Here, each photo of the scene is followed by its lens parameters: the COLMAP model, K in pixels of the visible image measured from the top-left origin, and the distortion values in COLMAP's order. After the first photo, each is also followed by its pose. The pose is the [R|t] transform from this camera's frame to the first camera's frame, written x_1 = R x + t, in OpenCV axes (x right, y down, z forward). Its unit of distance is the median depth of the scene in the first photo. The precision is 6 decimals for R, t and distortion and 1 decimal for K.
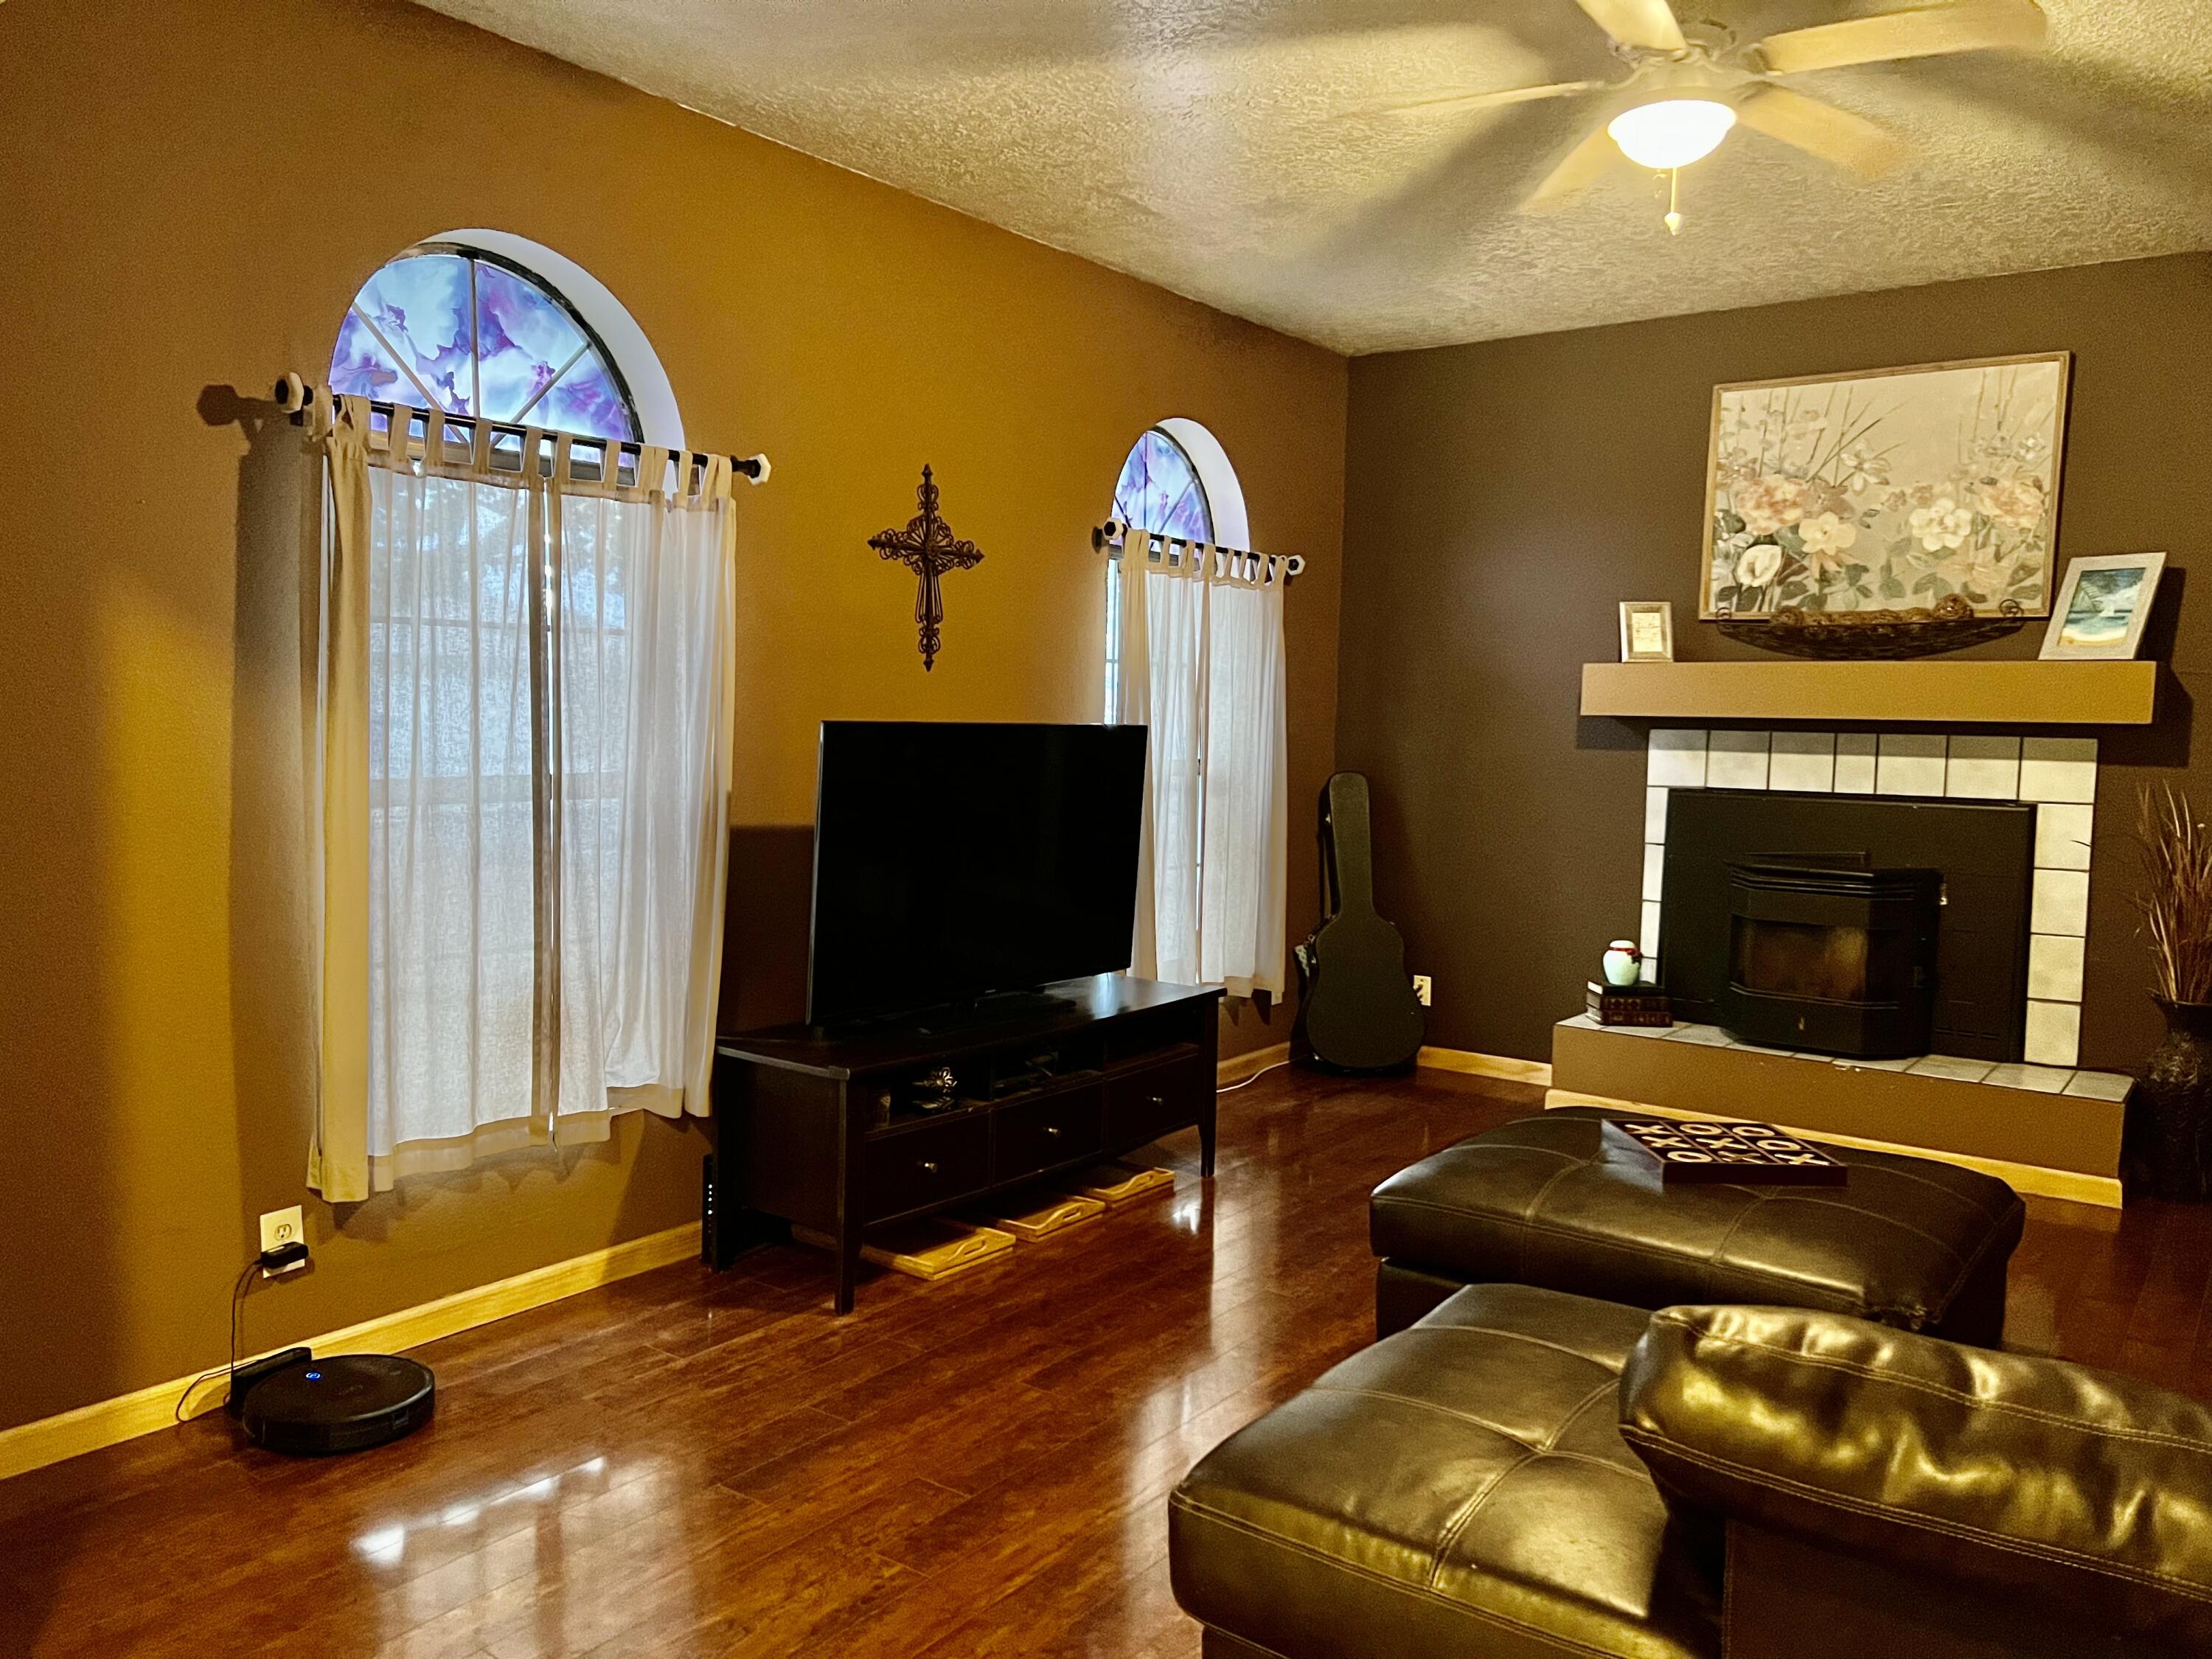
lens RADIAL K [[1658.3, 0, 1087.7], [0, 1658.3, 821.4], [0, 0, 1]] dist [0.044240, -0.033218]
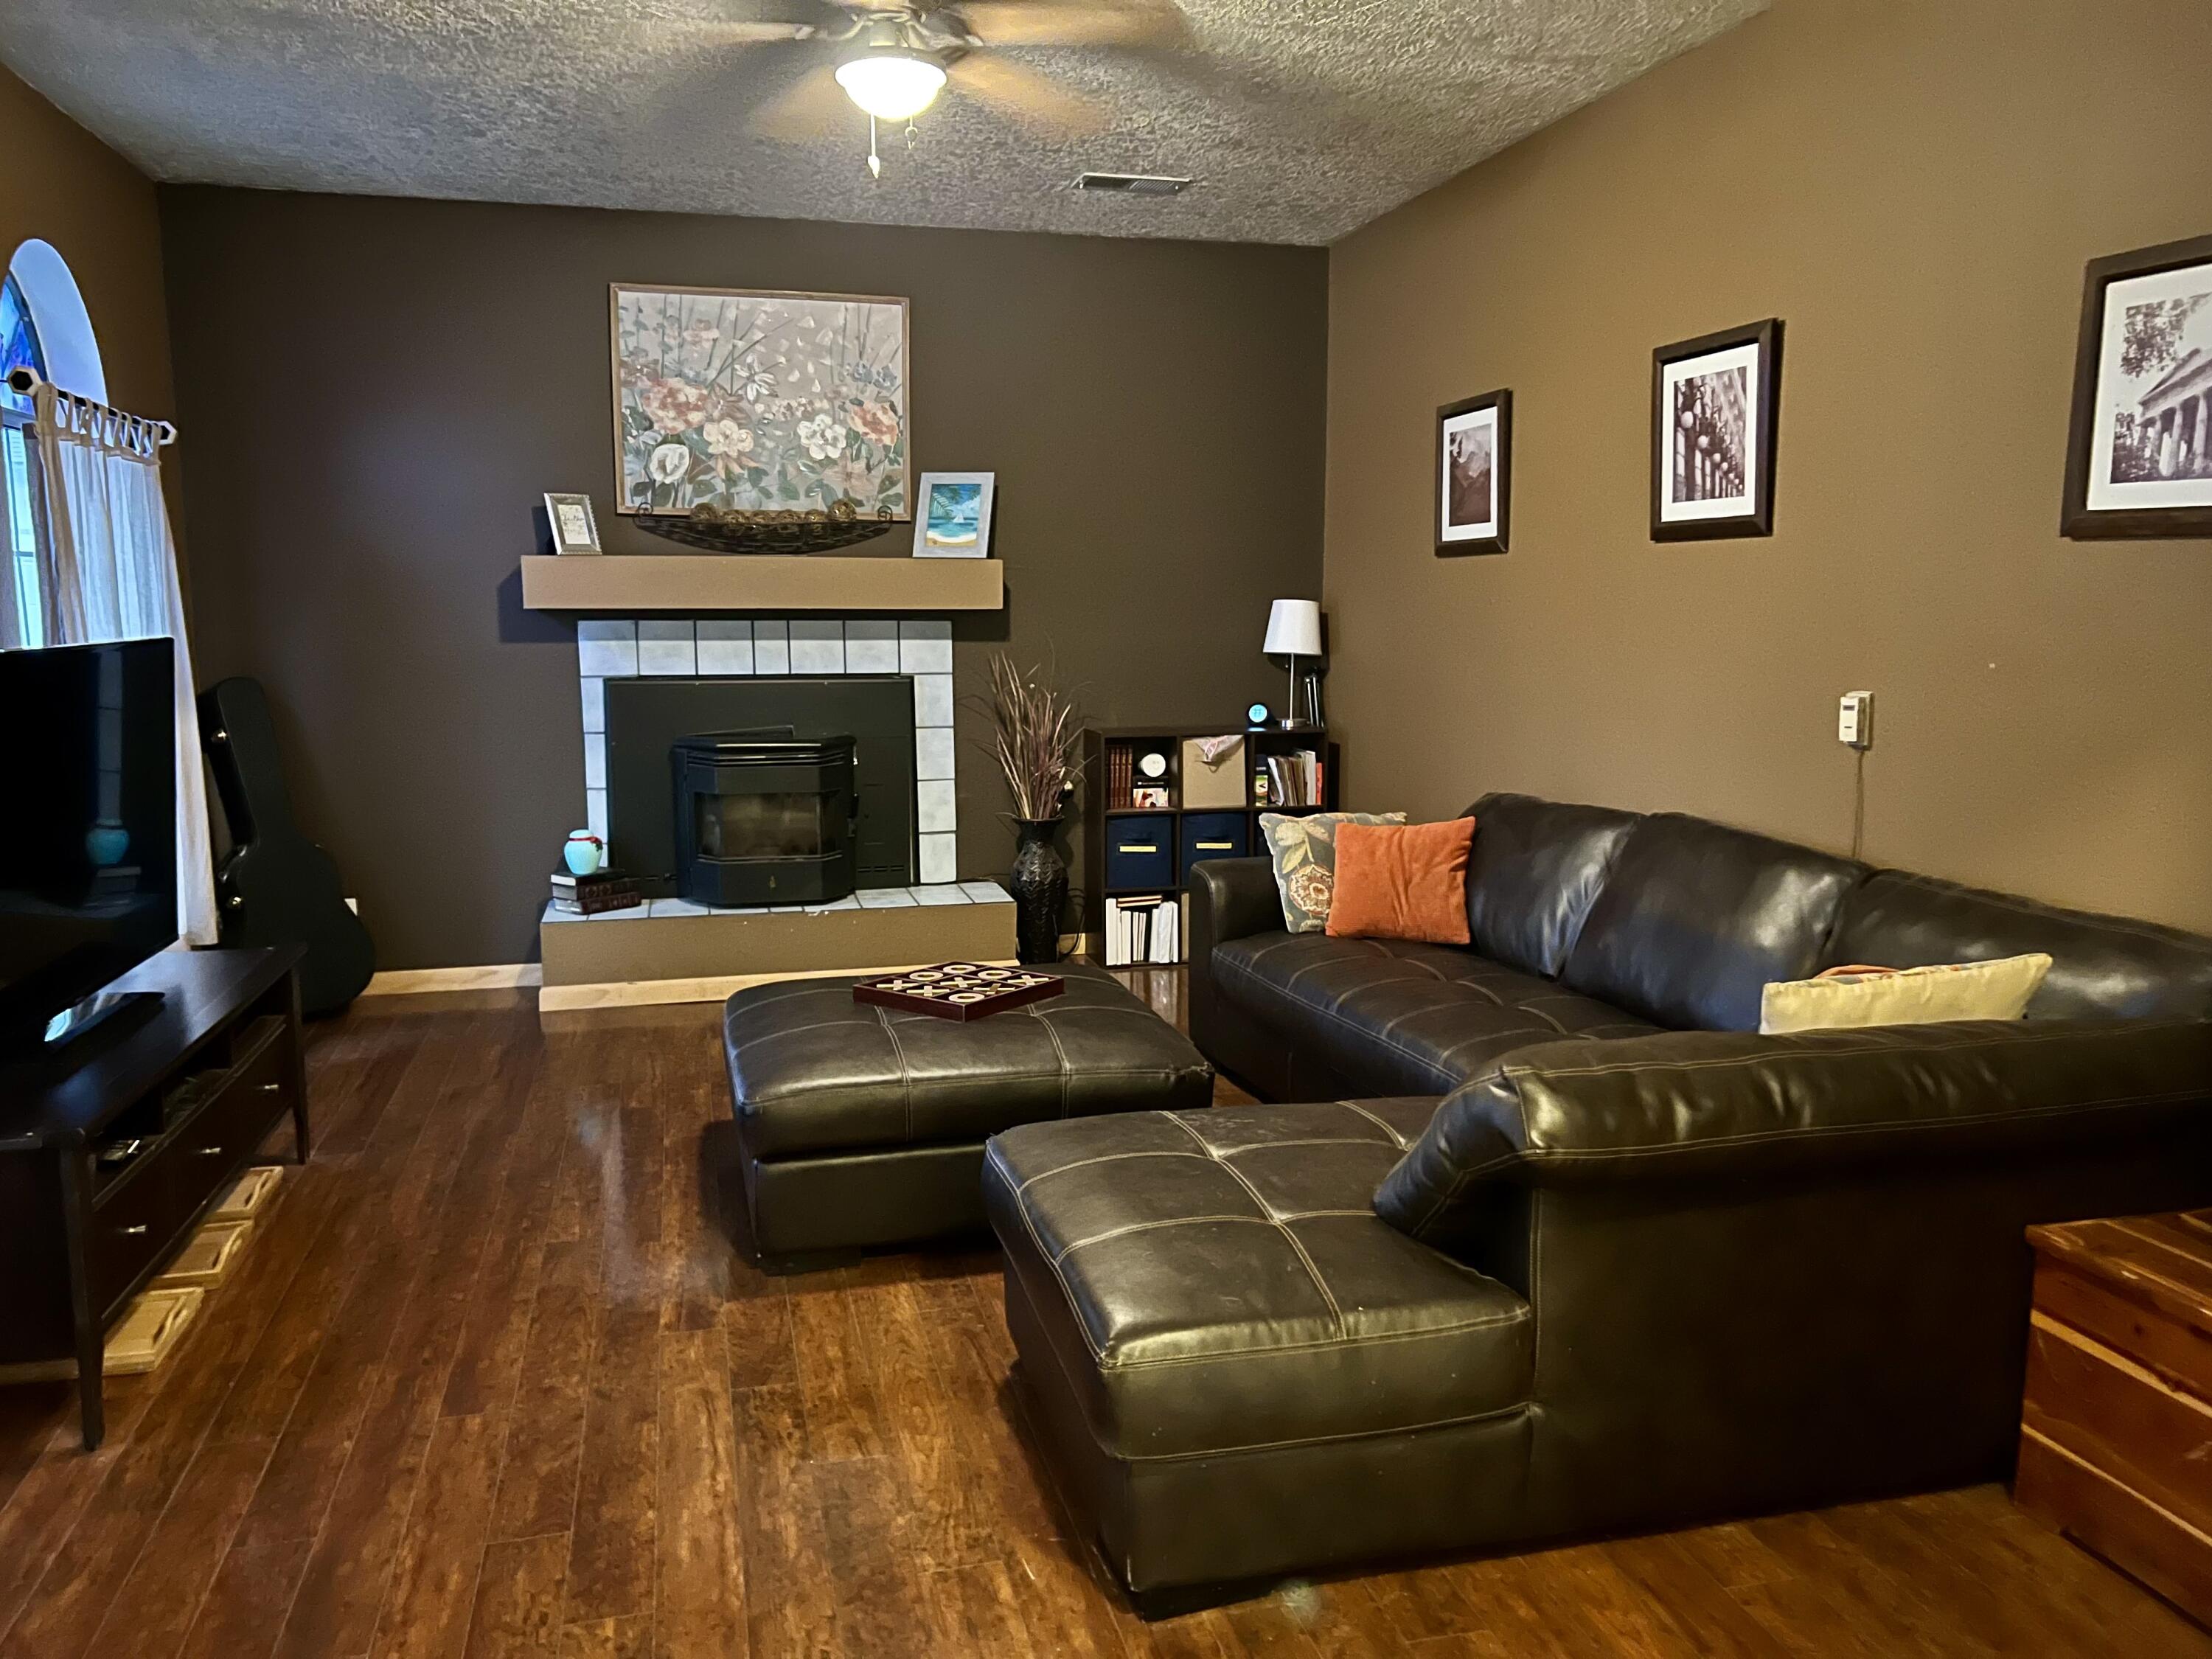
lens RADIAL K [[1658.3, 0, 1090.8], [0, 1658.3, 829.0], [0, 0, 1]] dist [0.044240, -0.033218]
pose [[0.629687, -0.128532, 0.766142, -0.288697], [0.064310, 0.991457, 0.113476, -0.027428], [-0.774183, -0.022184, 0.632574, 0.124459]]
